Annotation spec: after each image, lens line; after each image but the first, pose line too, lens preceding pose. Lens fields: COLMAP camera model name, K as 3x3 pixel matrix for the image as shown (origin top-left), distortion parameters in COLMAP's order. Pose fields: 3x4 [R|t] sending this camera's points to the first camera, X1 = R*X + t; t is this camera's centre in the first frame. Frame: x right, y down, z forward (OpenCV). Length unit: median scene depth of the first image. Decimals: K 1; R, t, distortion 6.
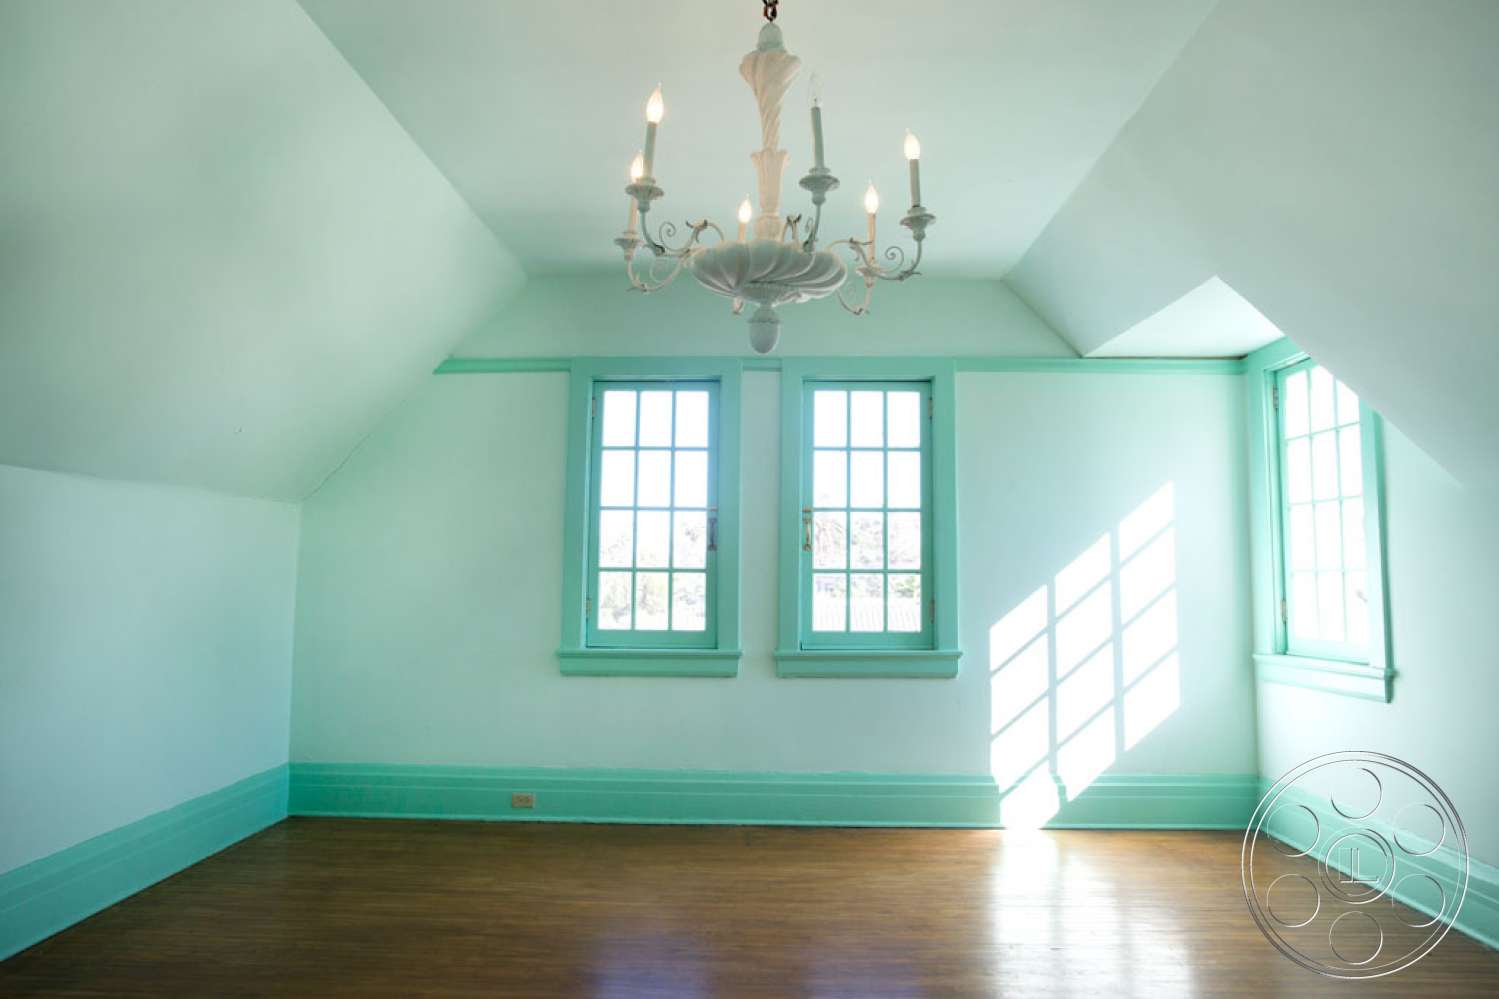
lens RADIAL K [[922.1, 0, 746.6], [0, 922.1, 502.7], [0, 0, 1]] dist [-0.074083, 0.055709]
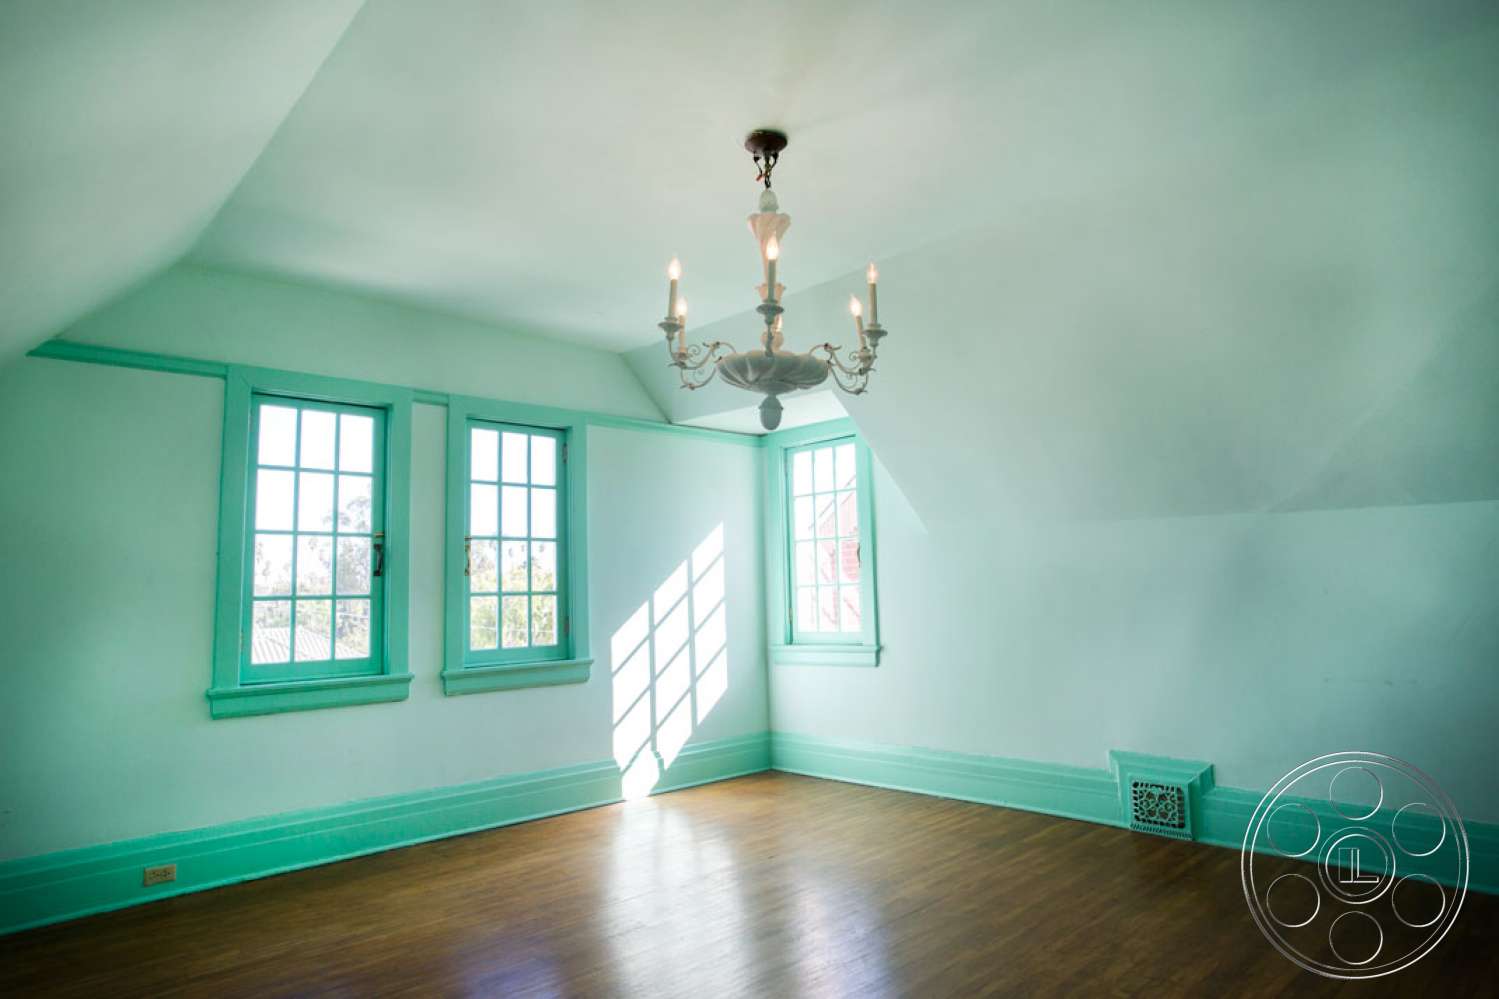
lens RADIAL K [[889.7, 0, 766.5], [0, 889.7, 499.9], [0, 0, 1]] dist [-0.064586, 0.052803]
pose [[0.700025, 0.047895, 0.712511, -0.437661], [-0.025364, 0.998786, -0.042220, -0.001819], [-0.713668, 0.011483, 0.700390, 0.025633]]
